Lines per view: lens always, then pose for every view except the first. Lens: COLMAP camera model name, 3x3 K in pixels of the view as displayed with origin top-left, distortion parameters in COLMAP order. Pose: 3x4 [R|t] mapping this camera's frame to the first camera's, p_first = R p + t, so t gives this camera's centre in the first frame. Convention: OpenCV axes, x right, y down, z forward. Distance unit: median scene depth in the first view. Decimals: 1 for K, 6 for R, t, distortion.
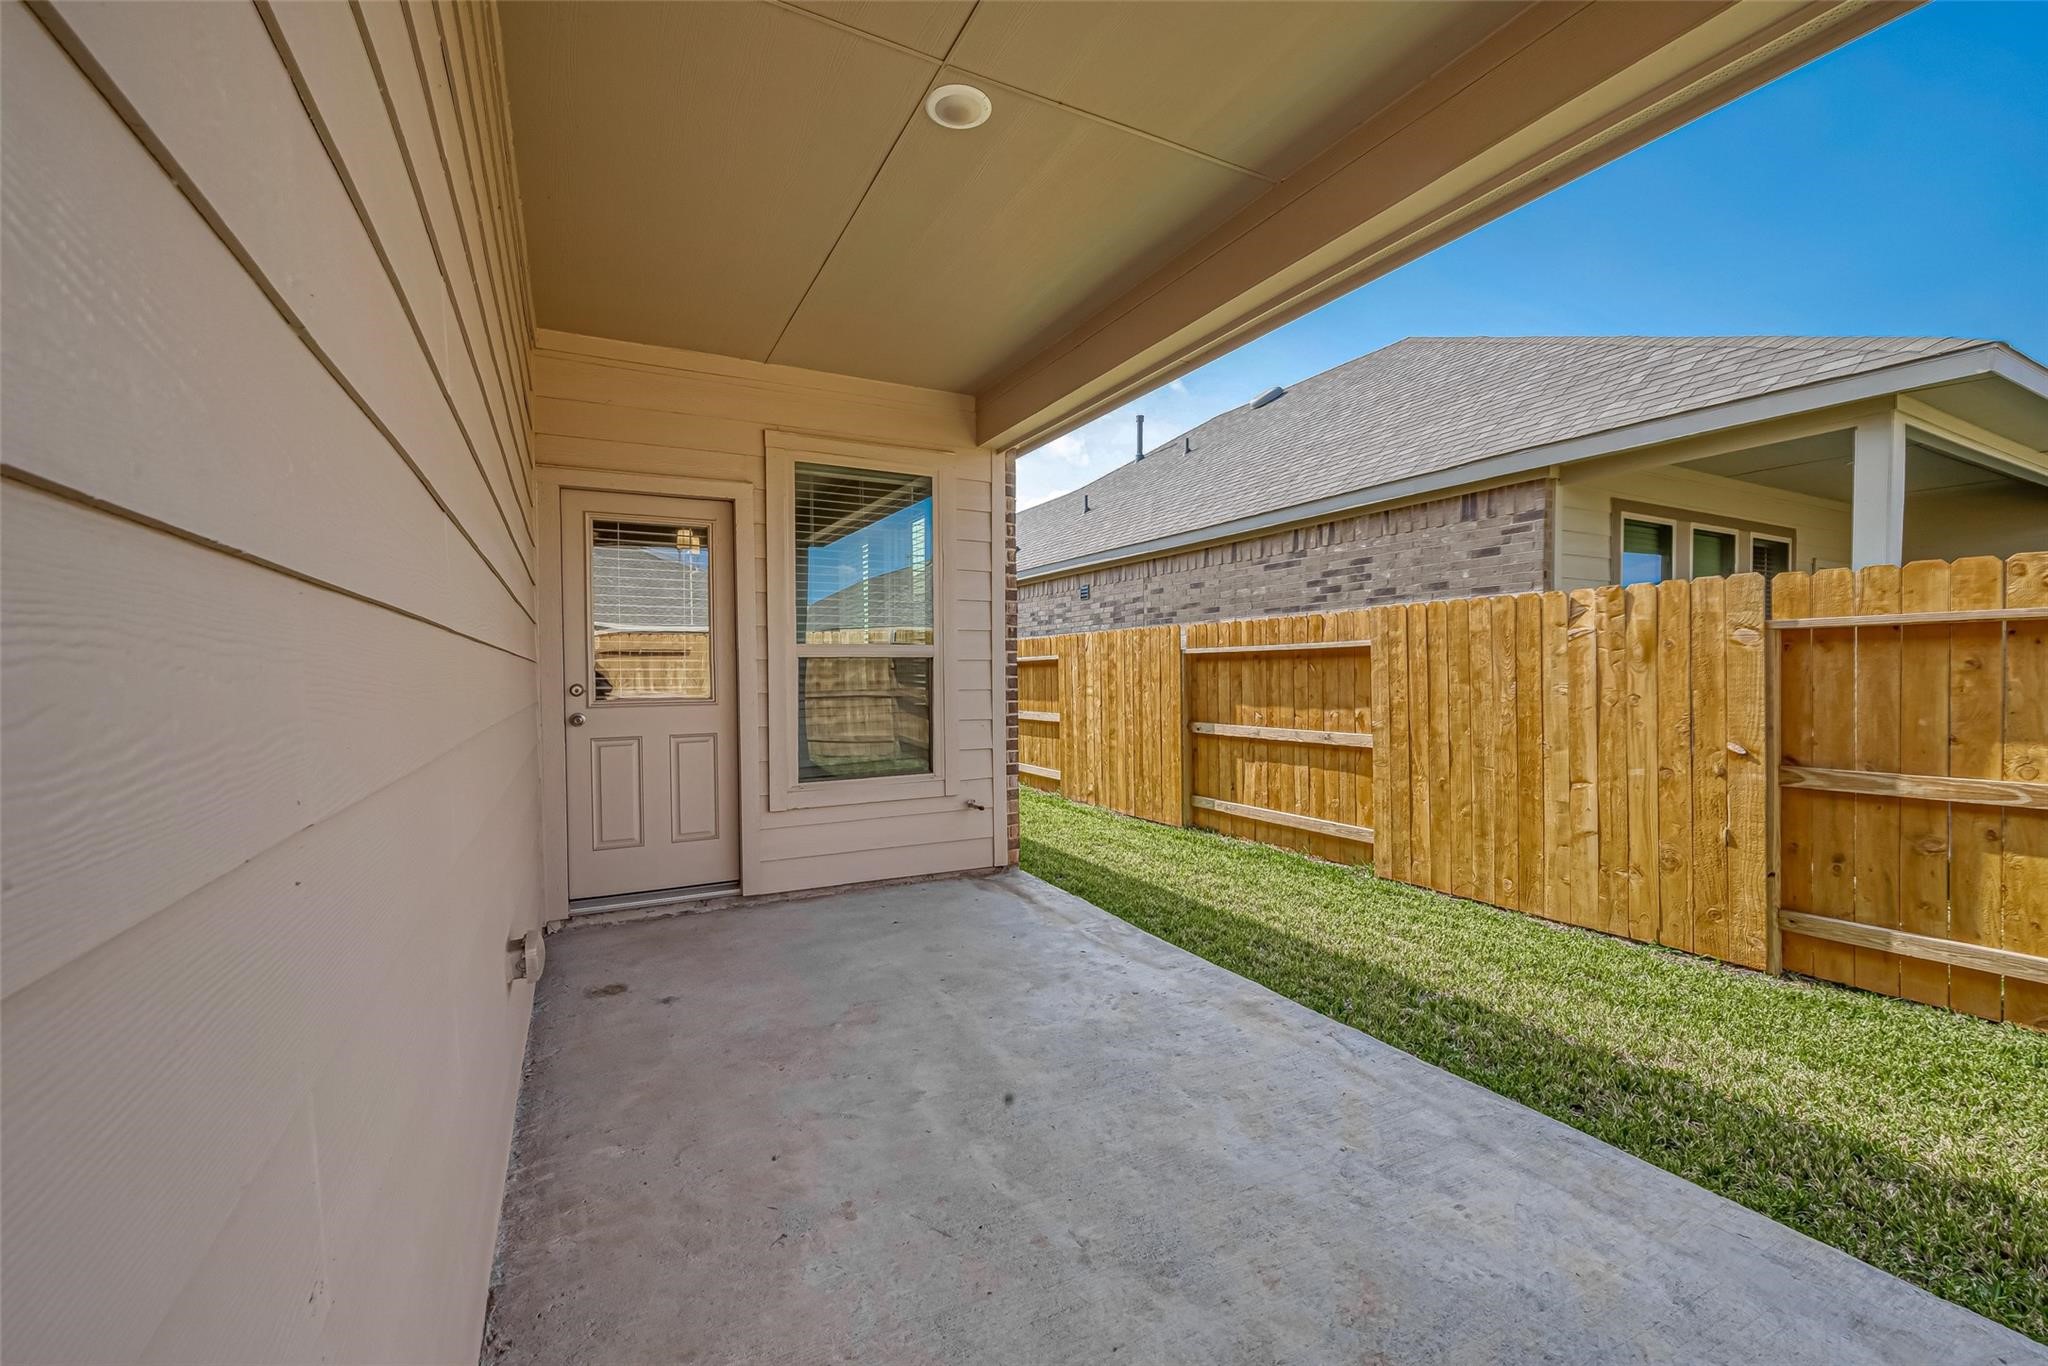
lens RADIAL K [[812.7, 0, 1024.0], [0, 812.7, 683.0], [0, 0, 1]] dist [0.000440, -0.000103]
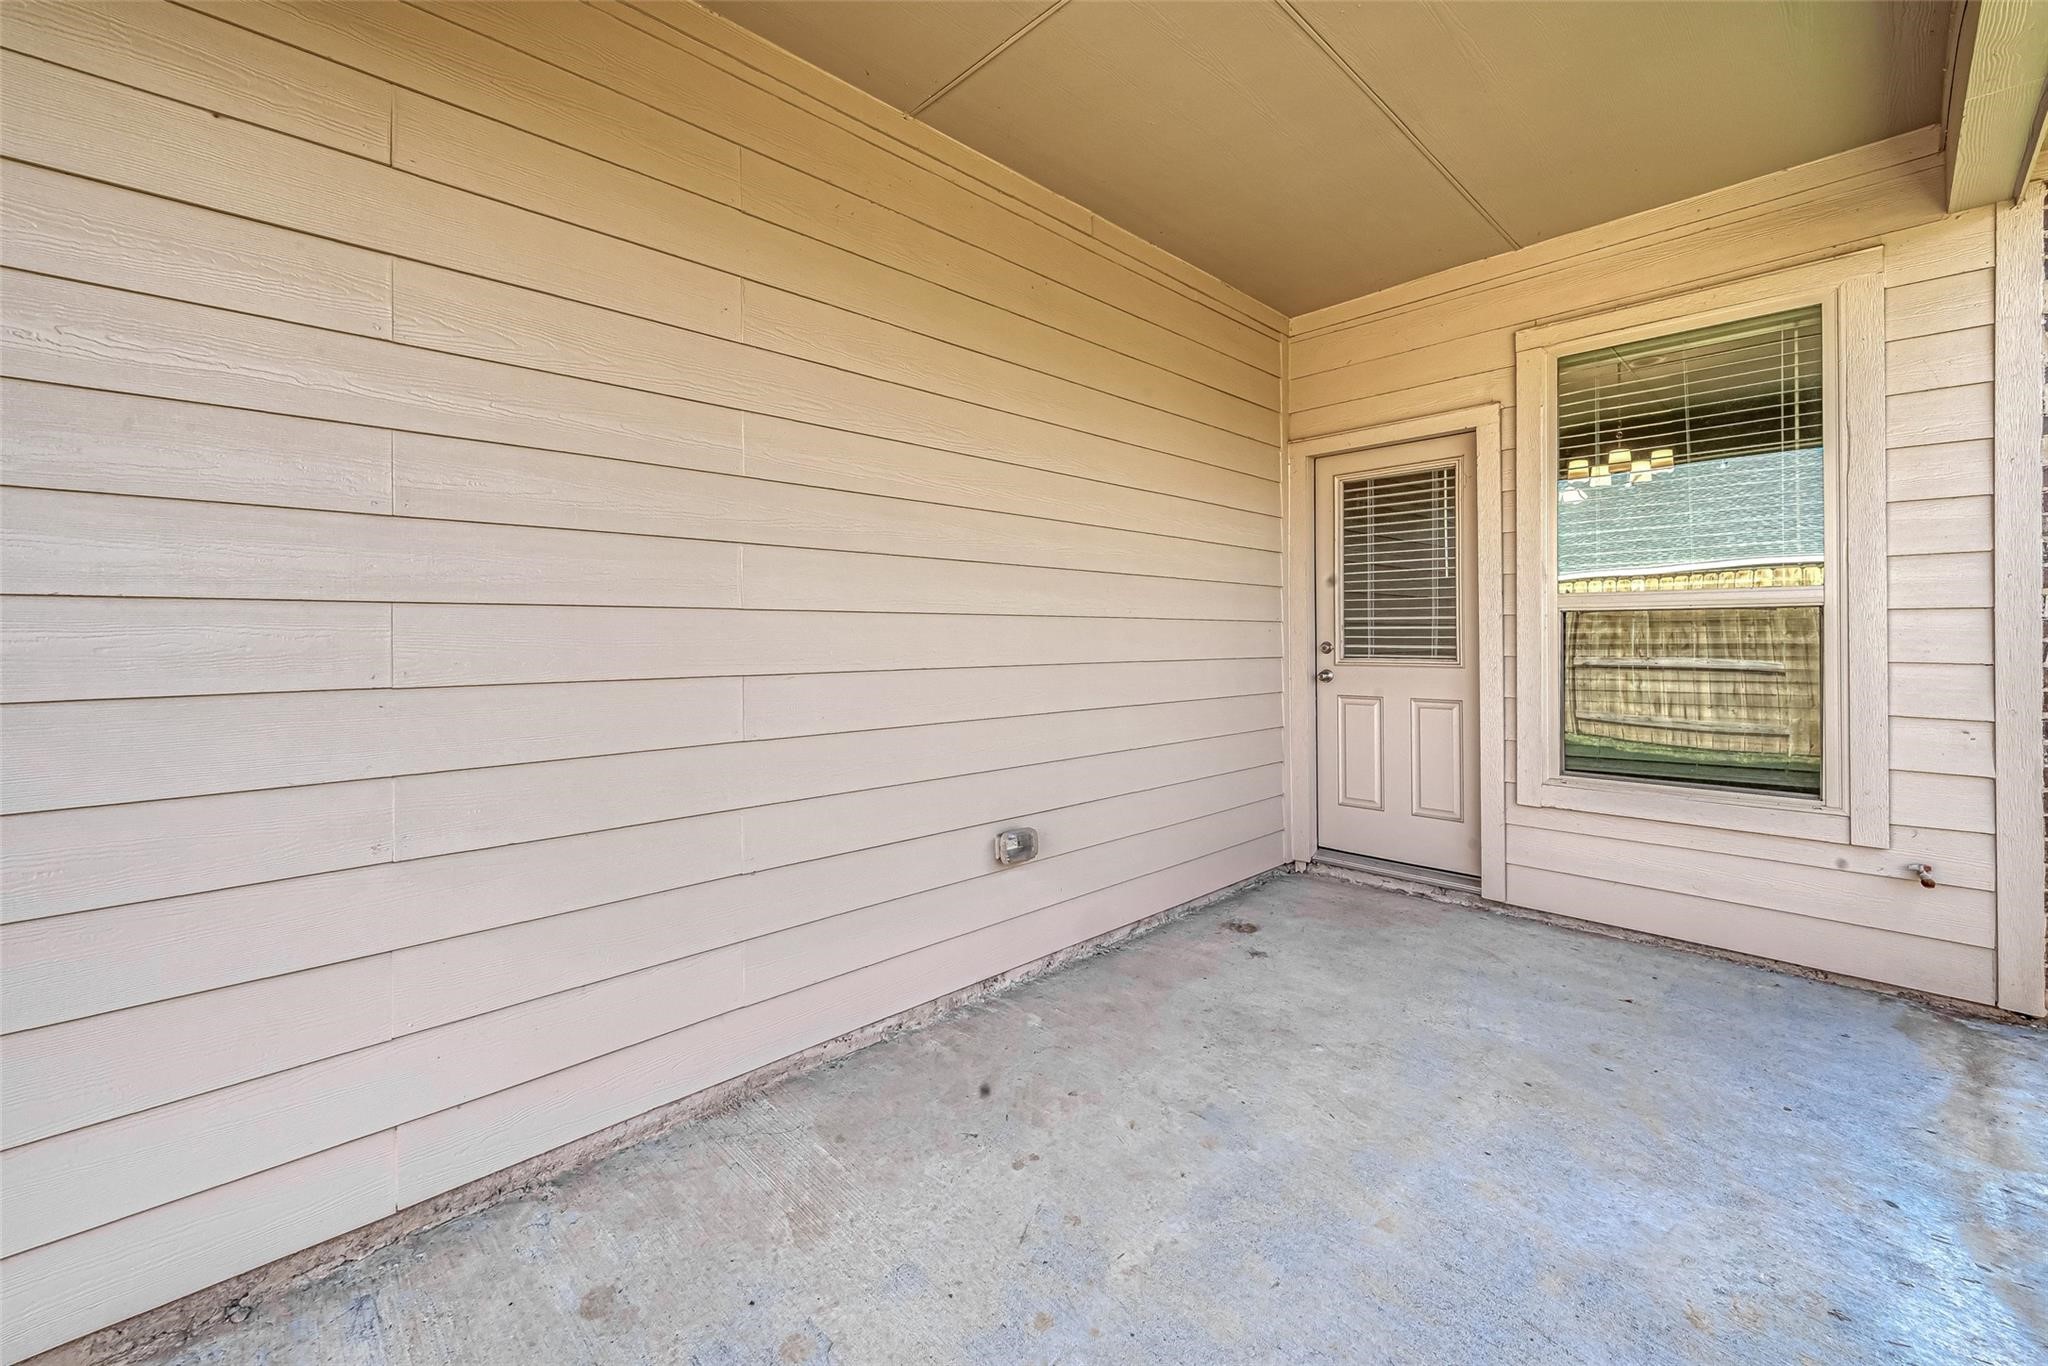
lens RADIAL K [[846.8, 0, 1057.9], [0, 846.8, 637.1], [0, 0, 1]] dist [0.001740, 0.000091]
pose [[0.296574, 0.008861, -0.954969, 0.386364], [-0.013105, 0.999901, 0.005208, -0.006173], [0.954920, 0.010970, 0.296661, 0.345003]]
